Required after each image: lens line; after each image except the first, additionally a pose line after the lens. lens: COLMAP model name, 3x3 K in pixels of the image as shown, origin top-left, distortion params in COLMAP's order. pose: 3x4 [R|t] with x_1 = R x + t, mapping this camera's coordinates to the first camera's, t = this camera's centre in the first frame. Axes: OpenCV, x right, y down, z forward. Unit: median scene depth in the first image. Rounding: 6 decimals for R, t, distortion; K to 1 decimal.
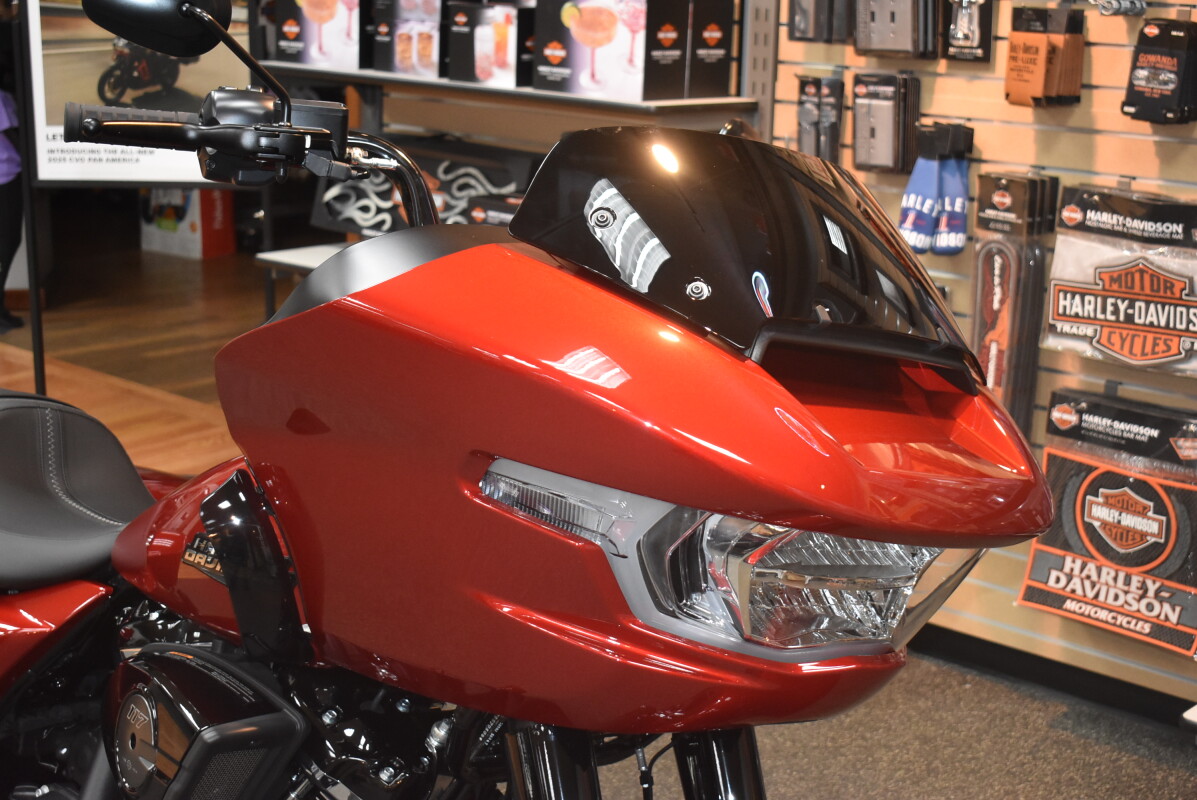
lens RADIAL K [[1831.8, 0, 598.5], [0, 1831.8, 400.0], [0, 0, 1]] dist [-0.020463, -0.021981]
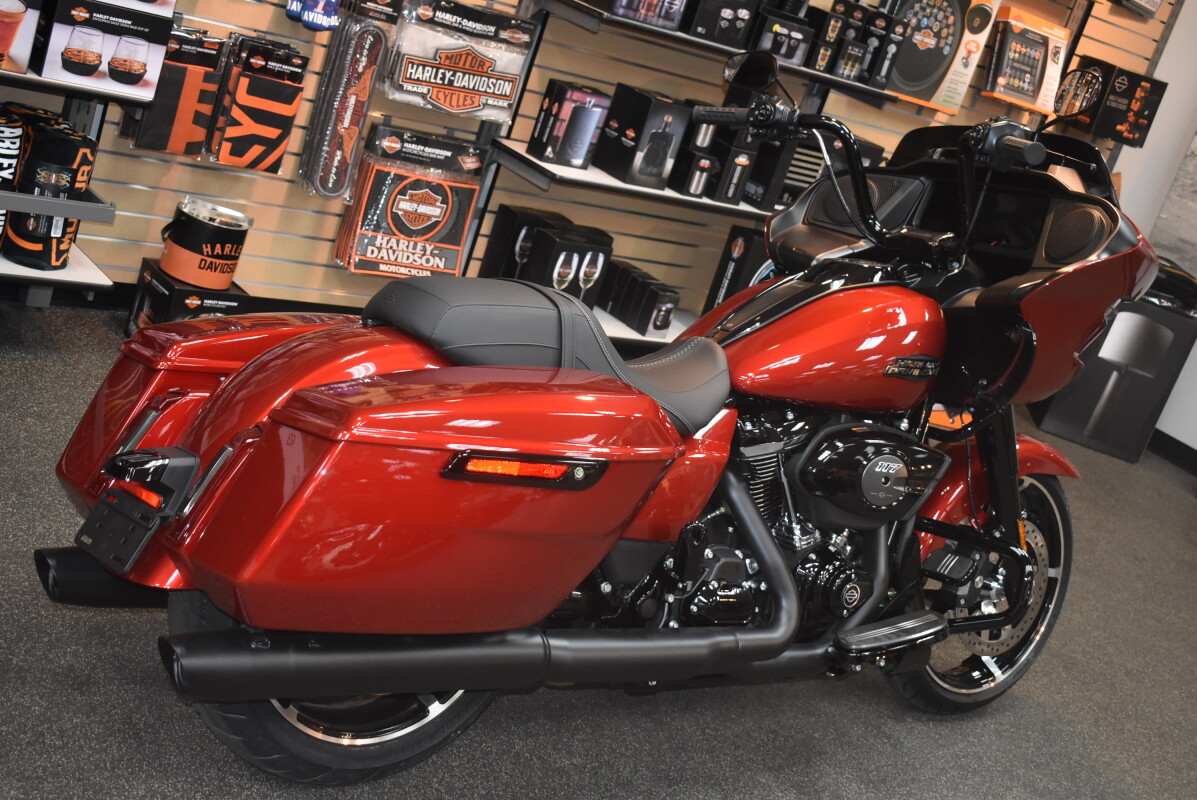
lens RADIAL K [[1623.3, 0, 598.5], [0, 1623.3, 400.0], [0, 0, 1]] dist [-0.031859, -0.042794]
pose [[0.189438, -0.265186, 0.945405, -1.027244], [-0.073697, 0.956283, 0.283004, -0.180009], [-0.979123, -0.123285, 0.161613, 0.600543]]
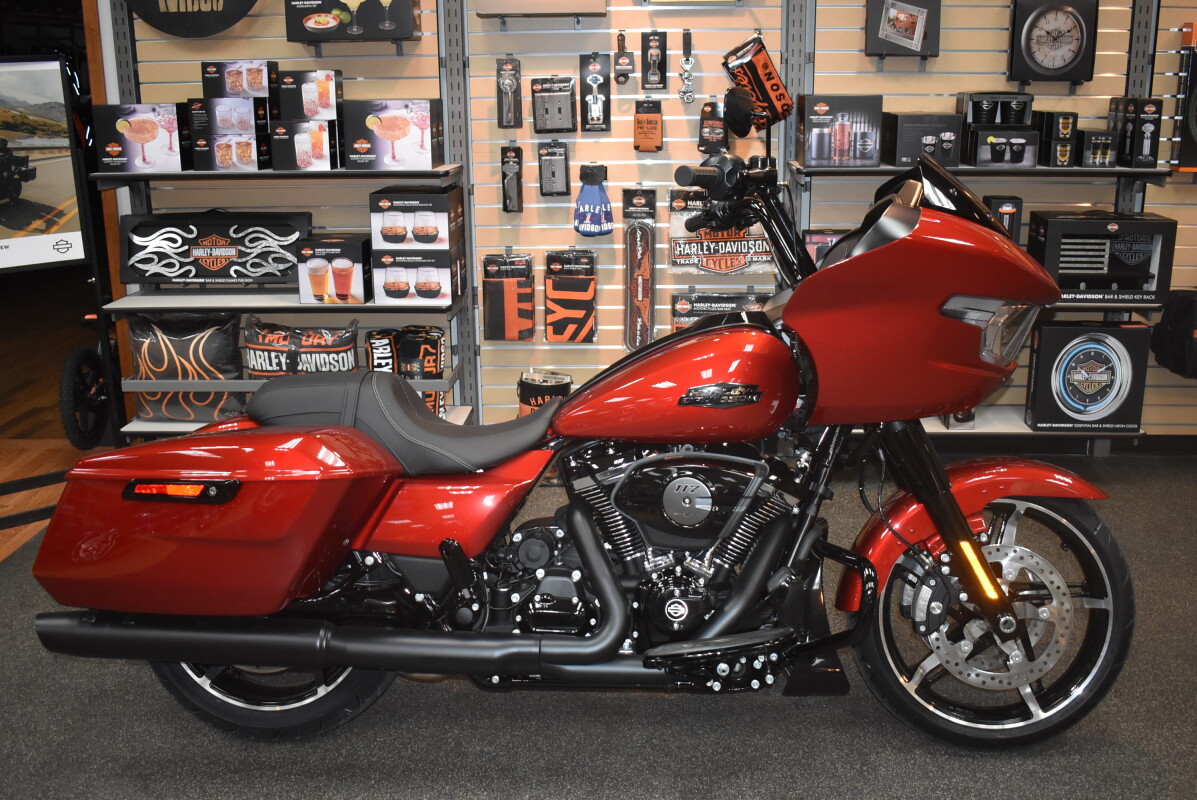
lens RADIAL K [[1195.6, 0, 598.5], [0, 1195.6, 400.0], [0, 0, 1]] dist [-0.081336, 0.020834]
pose [[0.774809, -0.202912, 0.598747, -0.613795], [0.184343, 0.978448, 0.093041, -0.029503], [-0.604722, 0.038286, 0.795516, 0.033982]]
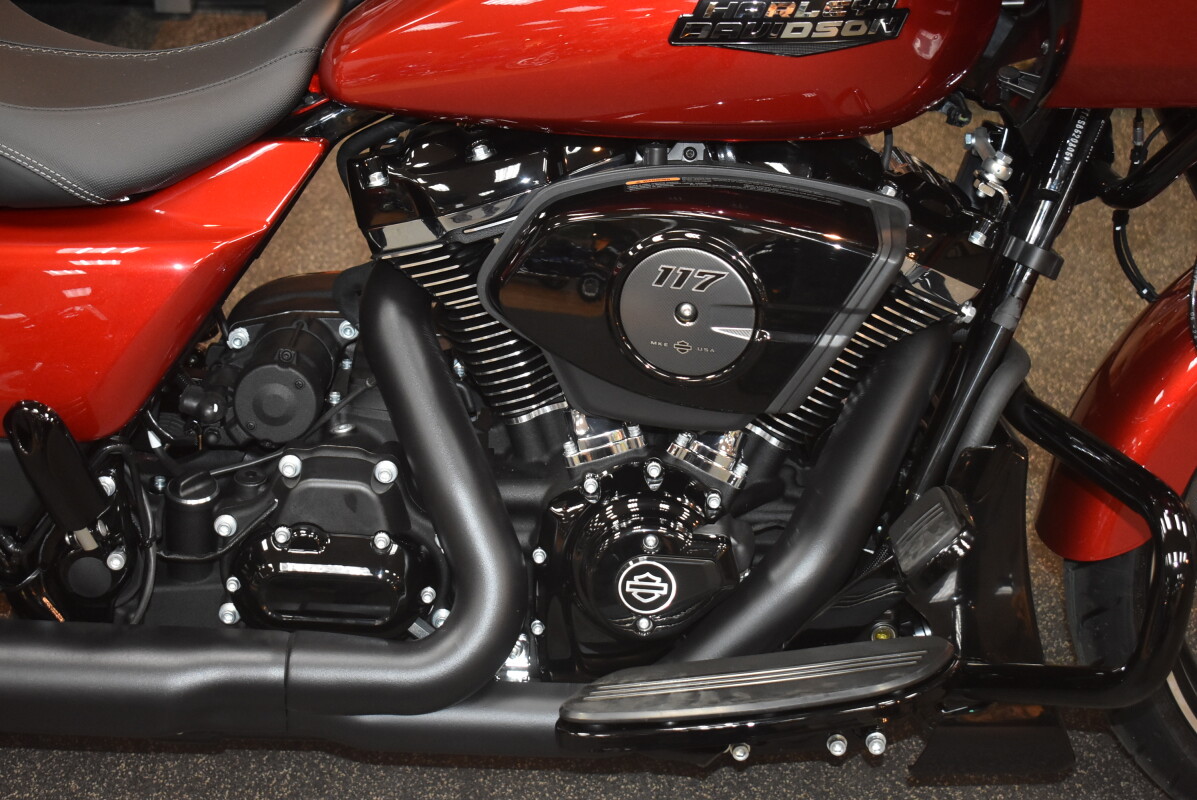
lens RADIAL K [[2113.1, 0, 598.5], [0, 2113.1, 400.0], [0, 0, 1]] dist [0.010140, 0.107466]
pose [[0.744410, -0.351008, 0.568020, -0.437487], [0.151610, 0.917316, 0.368165, -0.049782], [-0.650283, -0.187948, 0.736076, 0.245298]]
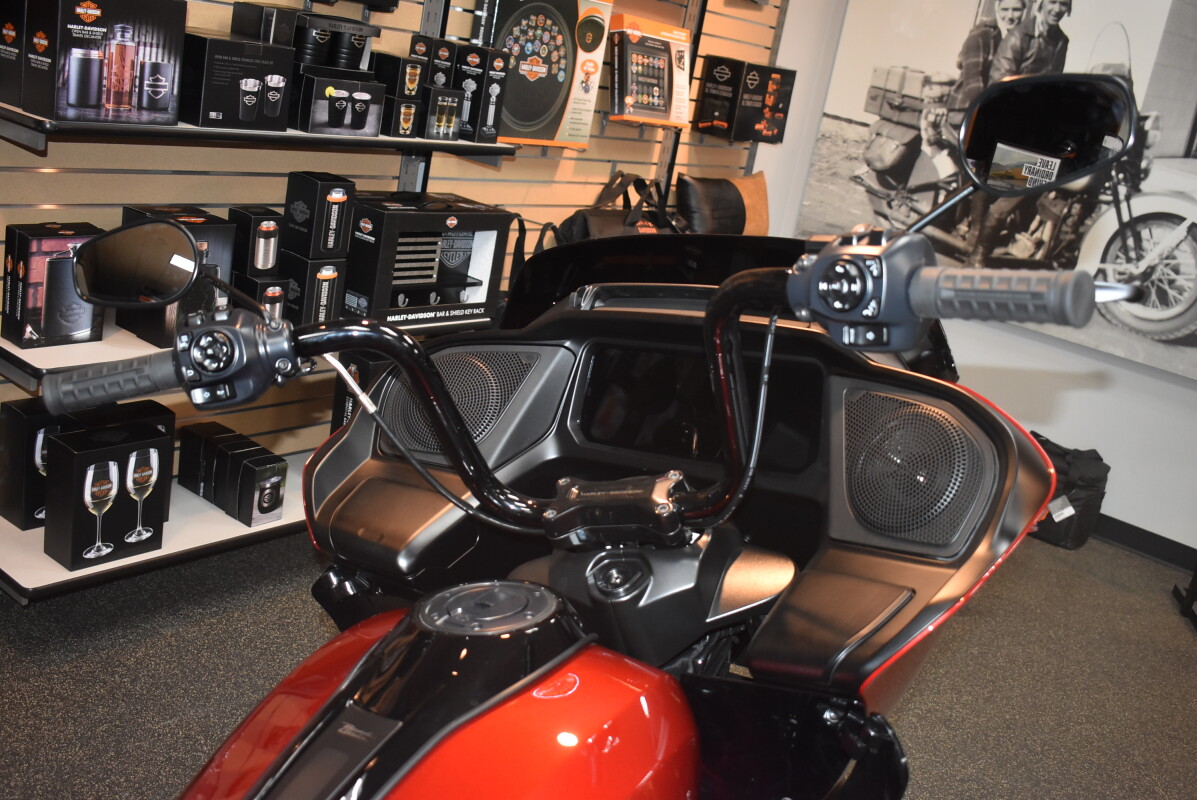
lens RADIAL K [[1195.6, 0, 598.5], [0, 1195.6, 400.0], [0, 0, 1]] dist [-0.081336, 0.020834]
pose [[-0.061998, -0.330831, 0.941651, -0.345483], [0.062220, 0.940350, 0.334471, -0.157902], [-0.996135, 0.079326, -0.037716, 0.592100]]
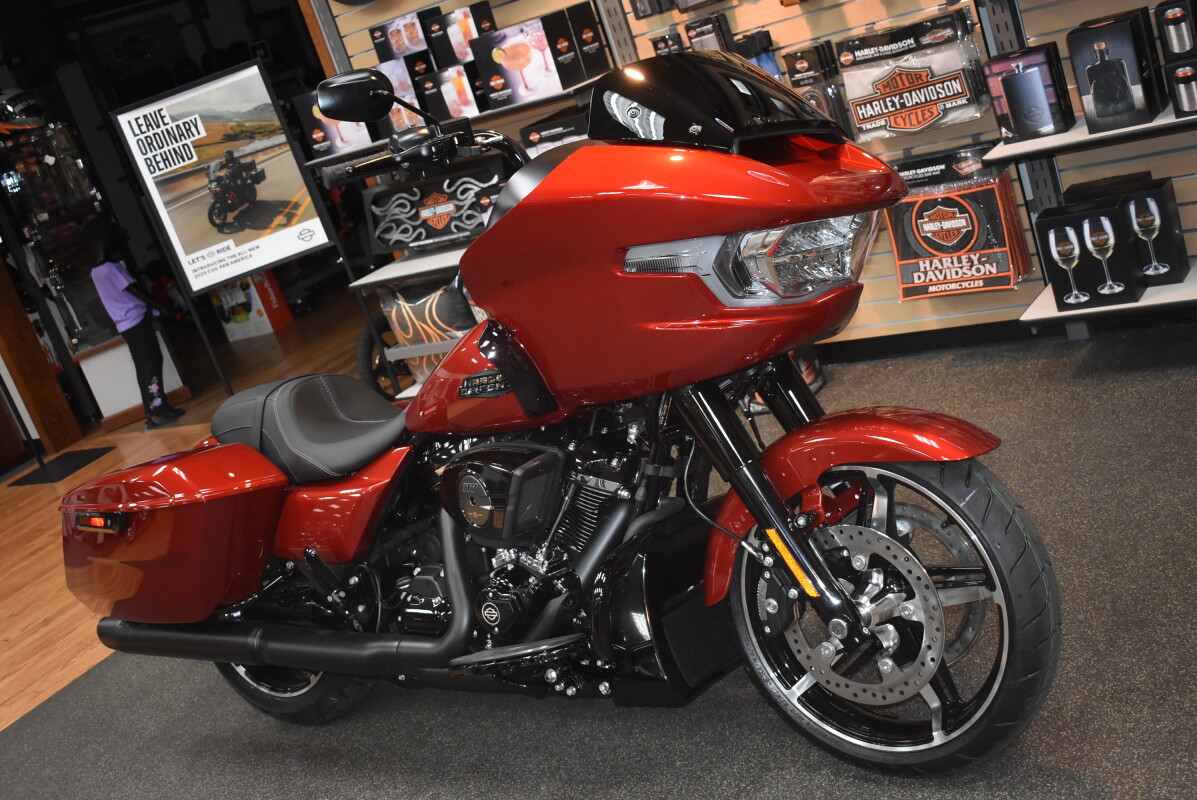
lens RADIAL K [[1399.6, 0, 598.5], [0, 1399.6, 400.0], [0, 0, 1]] dist [-0.063628, 0.007867]
pose [[0.931685, -0.362155, 0.028396, -0.084058], [0.360989, 0.931750, 0.039103, 0.050460], [-0.040619, -0.026182, 0.998832, -0.208868]]
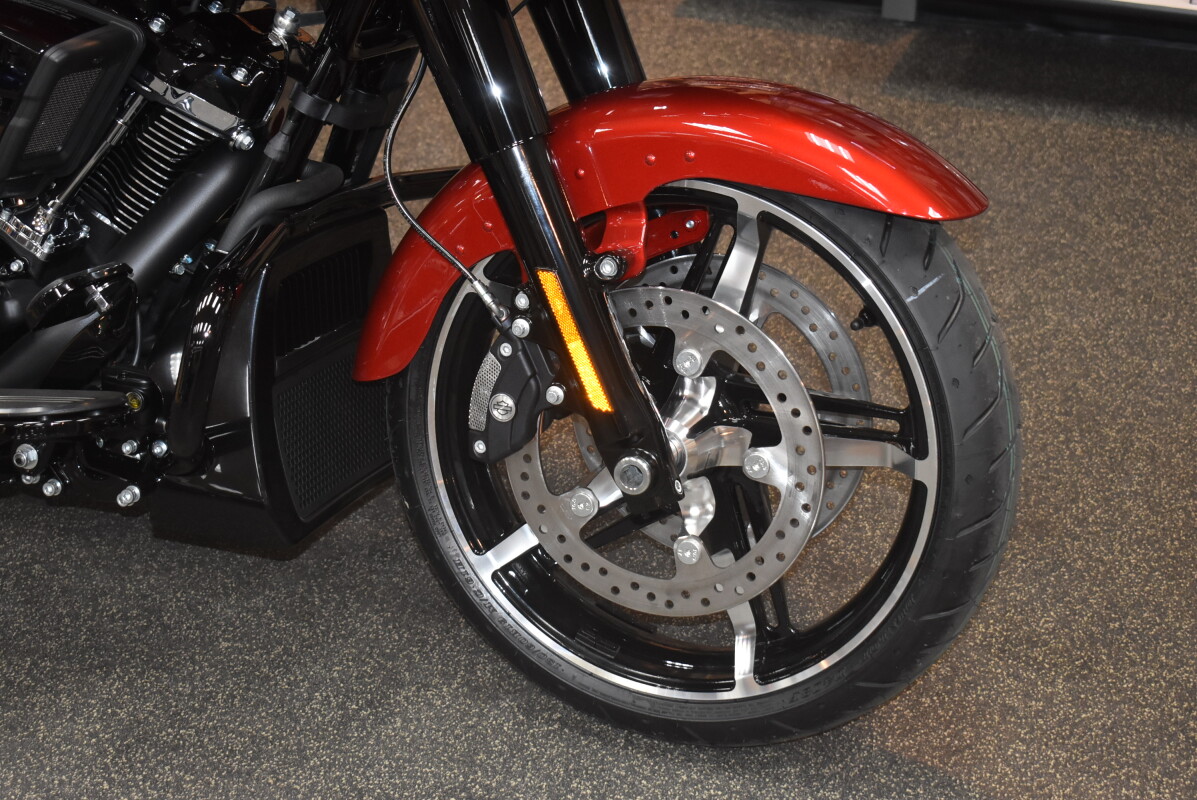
lens RADIAL K [[2138.3, 0, 598.5], [0, 2138.3, 400.0], [0, 0, 1]] dist [0.007677, -0.036534]
pose [[0.931995, -0.203766, 0.299773, -0.171958], [0.111147, 0.947844, 0.298727, 0.033996], [-0.345008, -0.245093, 0.906034, -0.037903]]
